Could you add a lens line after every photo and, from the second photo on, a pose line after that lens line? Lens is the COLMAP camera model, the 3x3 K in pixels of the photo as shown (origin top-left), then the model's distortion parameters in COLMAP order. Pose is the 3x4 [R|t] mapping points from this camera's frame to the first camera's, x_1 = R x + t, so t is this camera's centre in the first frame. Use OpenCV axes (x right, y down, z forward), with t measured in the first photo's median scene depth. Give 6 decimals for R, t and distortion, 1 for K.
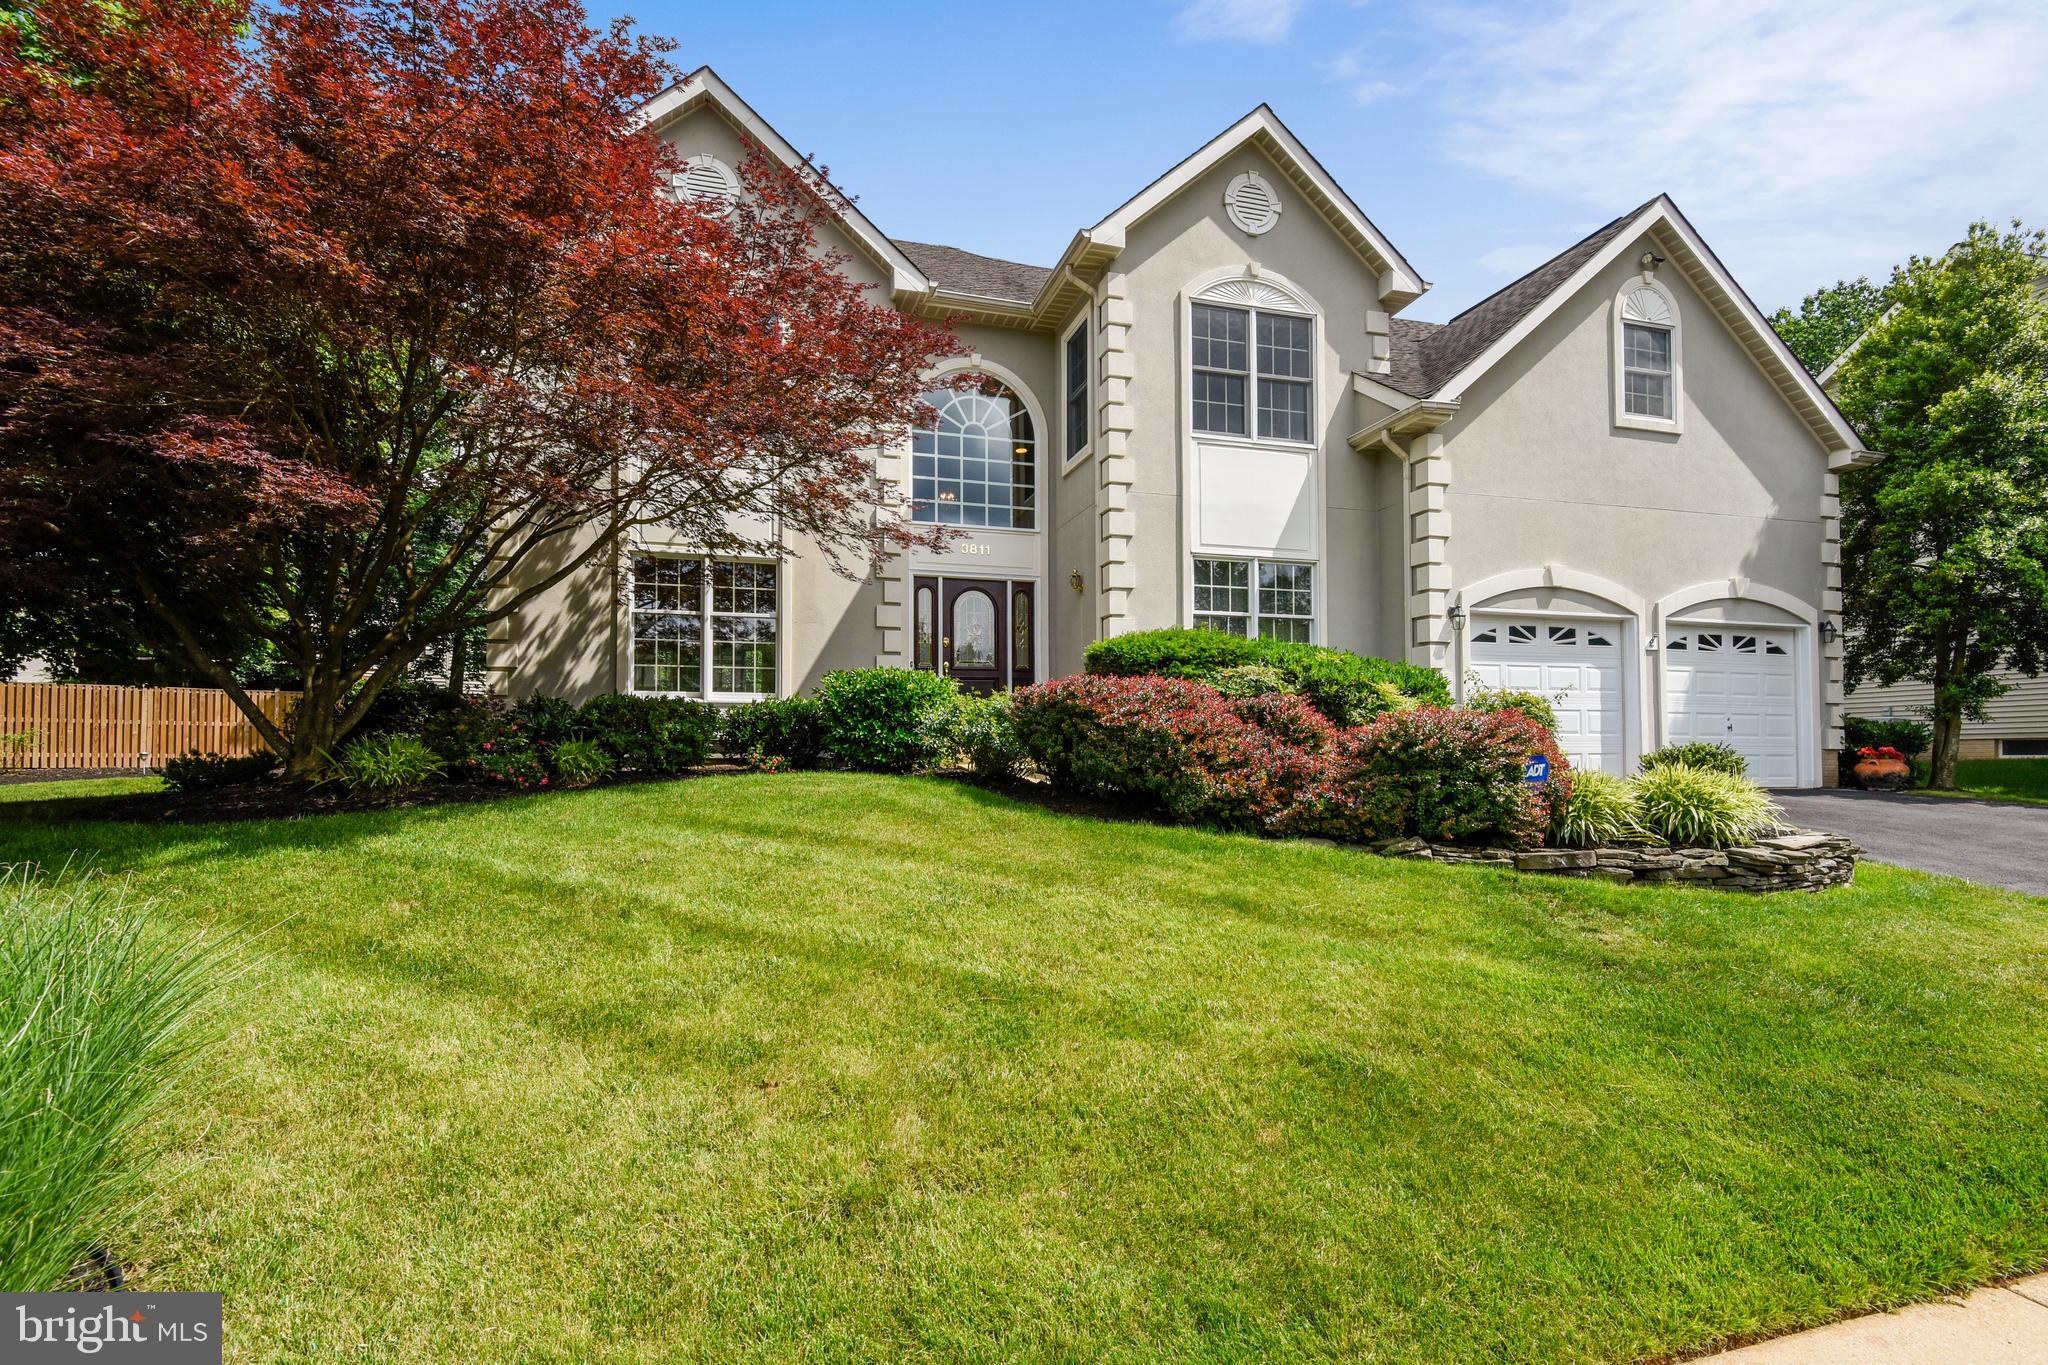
lens RADIAL K [[970.4, 0, 1018.4], [0, 970.4, 732.0], [0, 0, 1]] dist [0.021488, -0.000258]
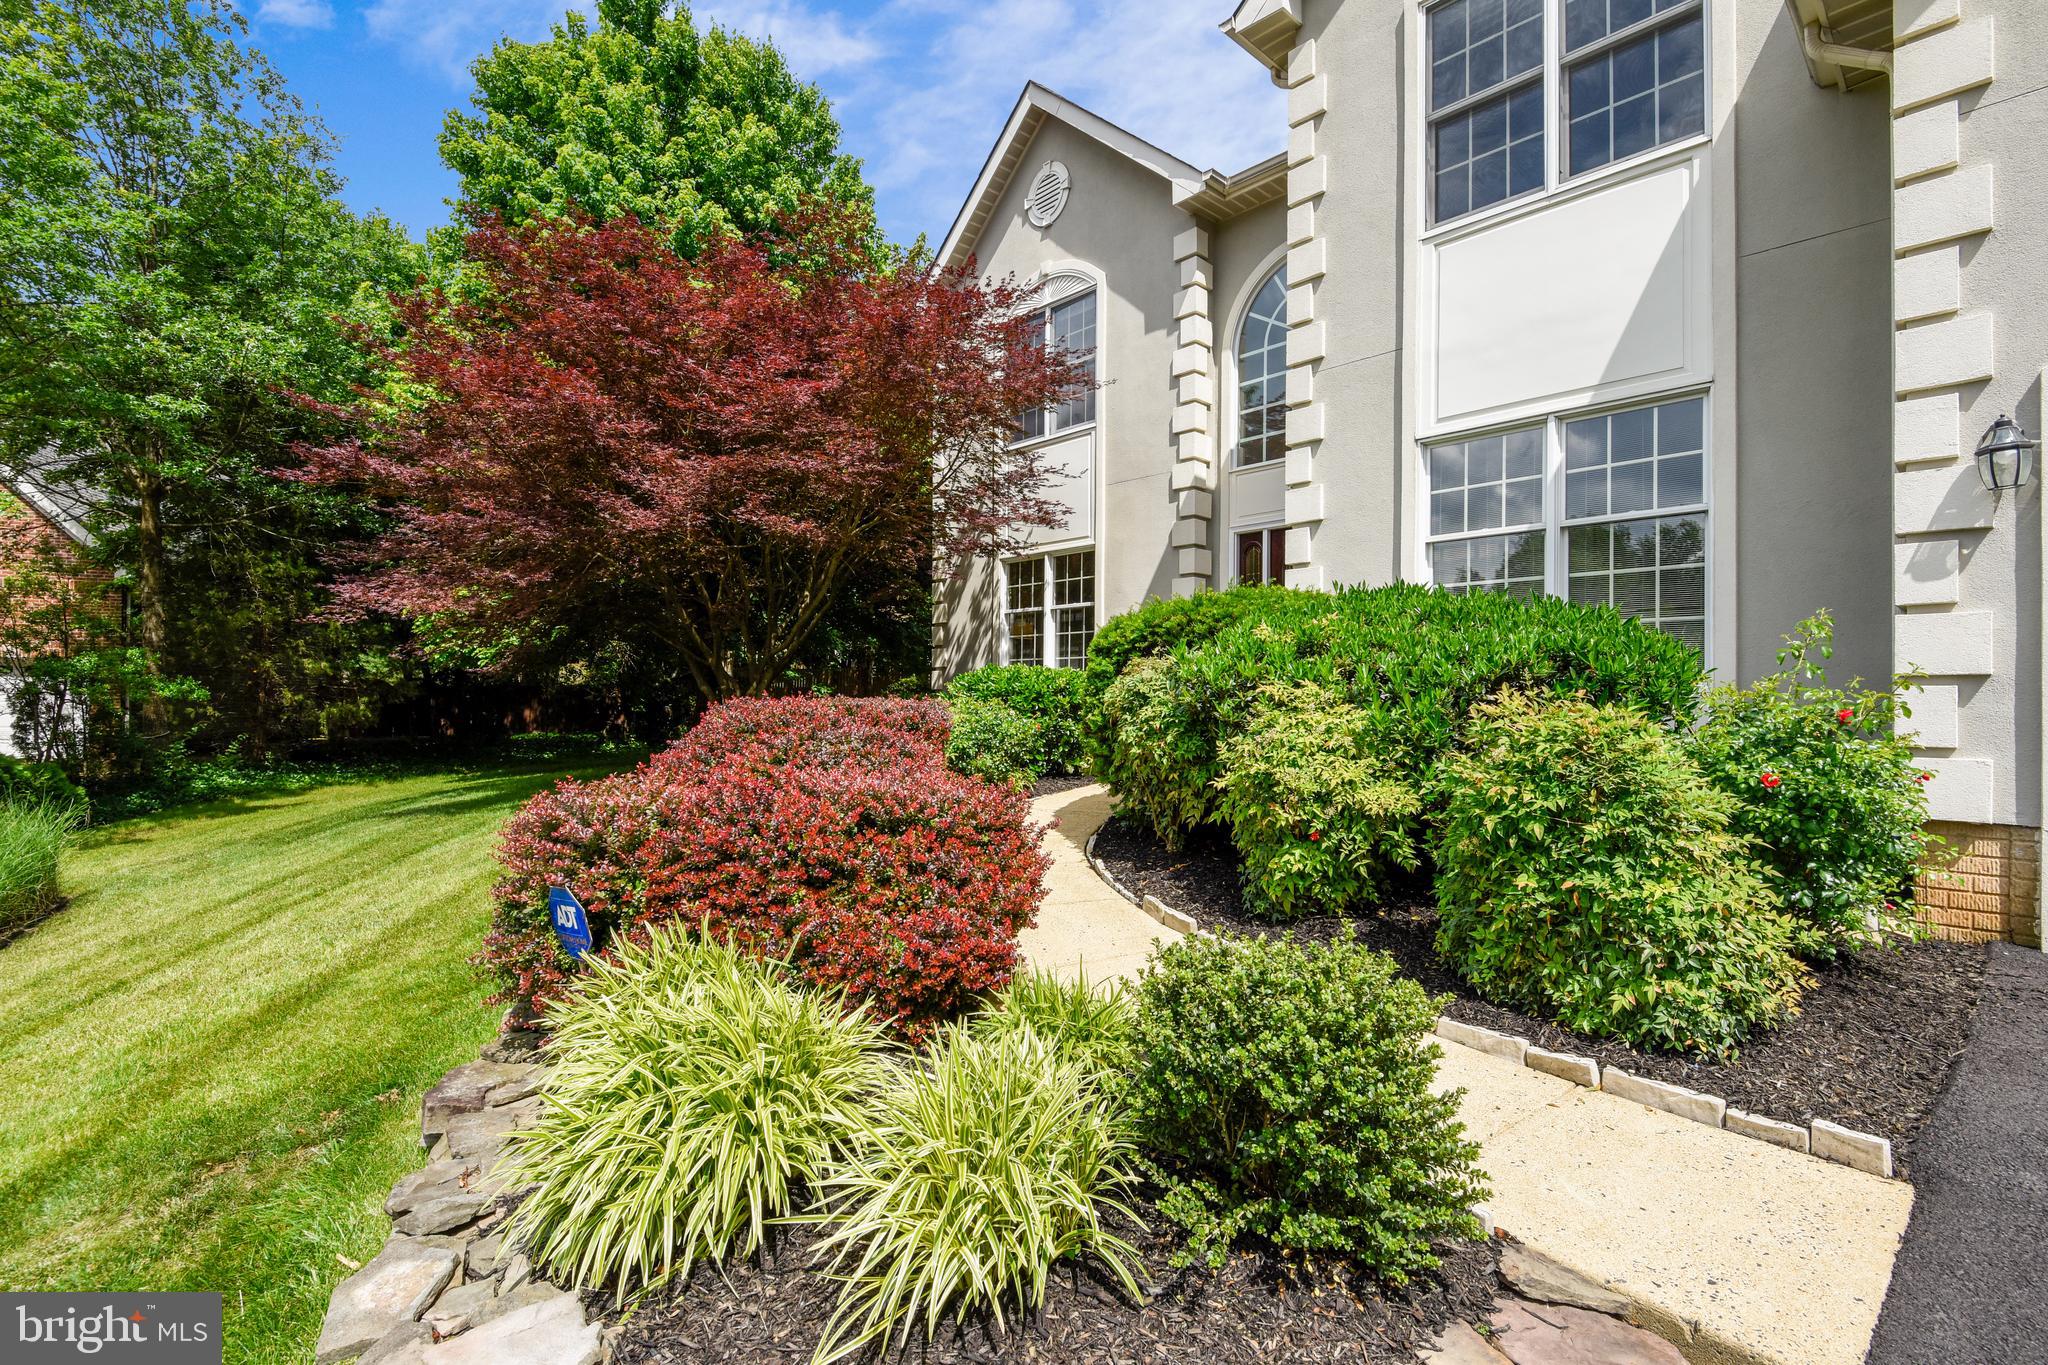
lens RADIAL K [[973.6, 0, 1033.8], [0, 973.6, 685.6], [0, 0, 1]] dist [0.029027, -0.000660]
pose [[0.436519, -0.006984, -0.899668, 0.595680], [0.019971, 0.999799, 0.001928, -0.040754], [0.899474, -0.018809, 0.436570, 0.516504]]
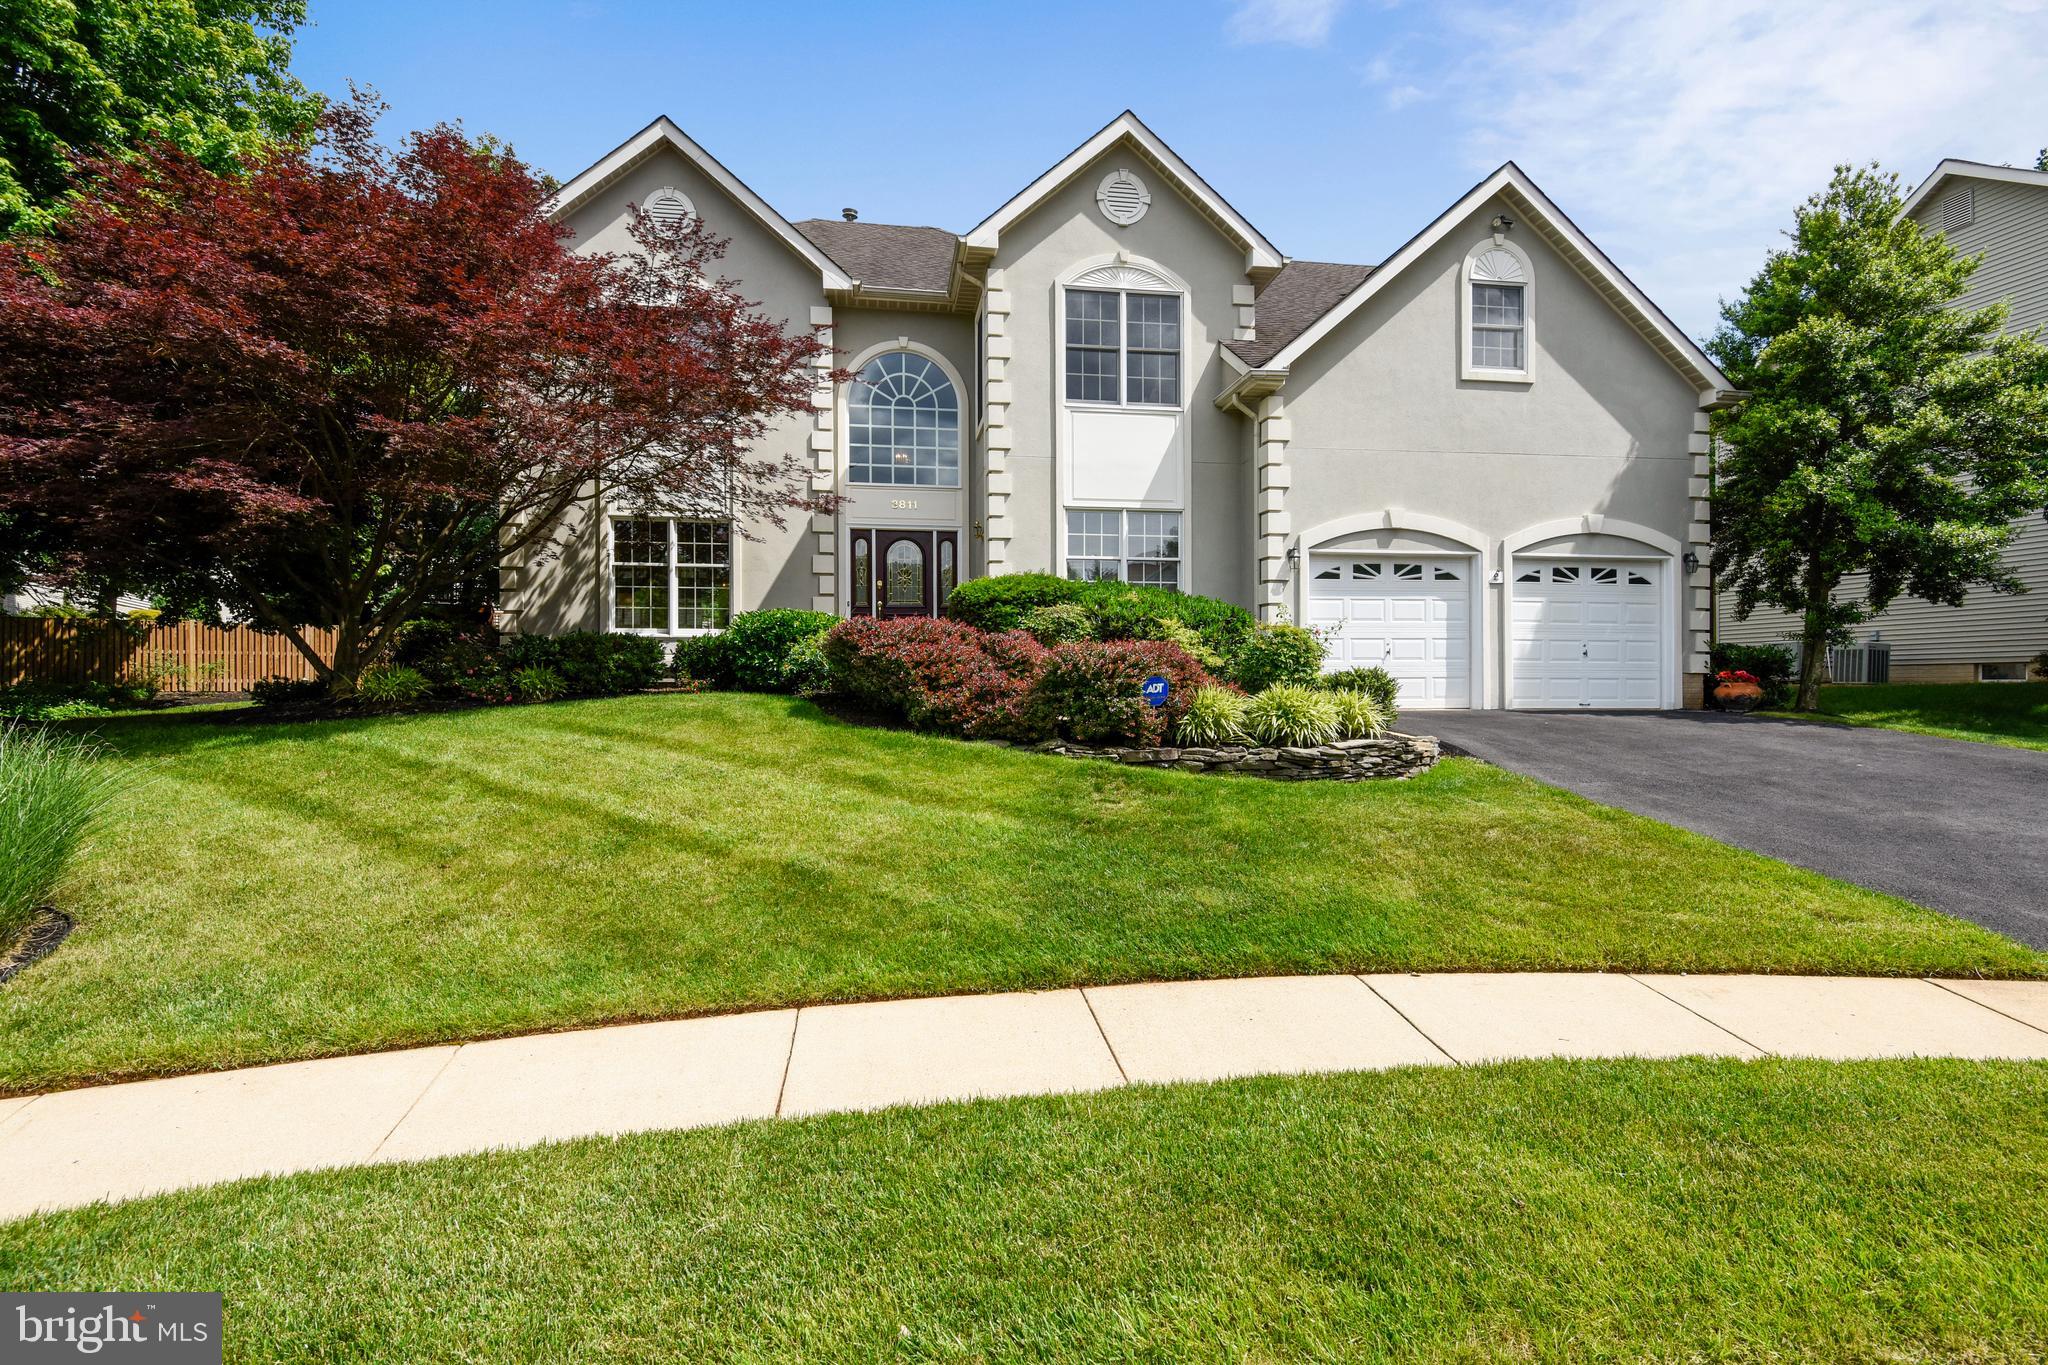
lens RADIAL K [[973.6, 0, 1033.8], [0, 973.6, 685.6], [0, 0, 1]] dist [0.029027, -0.000660]
pose [[0.991447, -0.000278, -0.130506, 0.288254], [0.003747, 0.999646, 0.026337, 0.000219], [0.130453, -0.026601, 0.991098, -0.169015]]
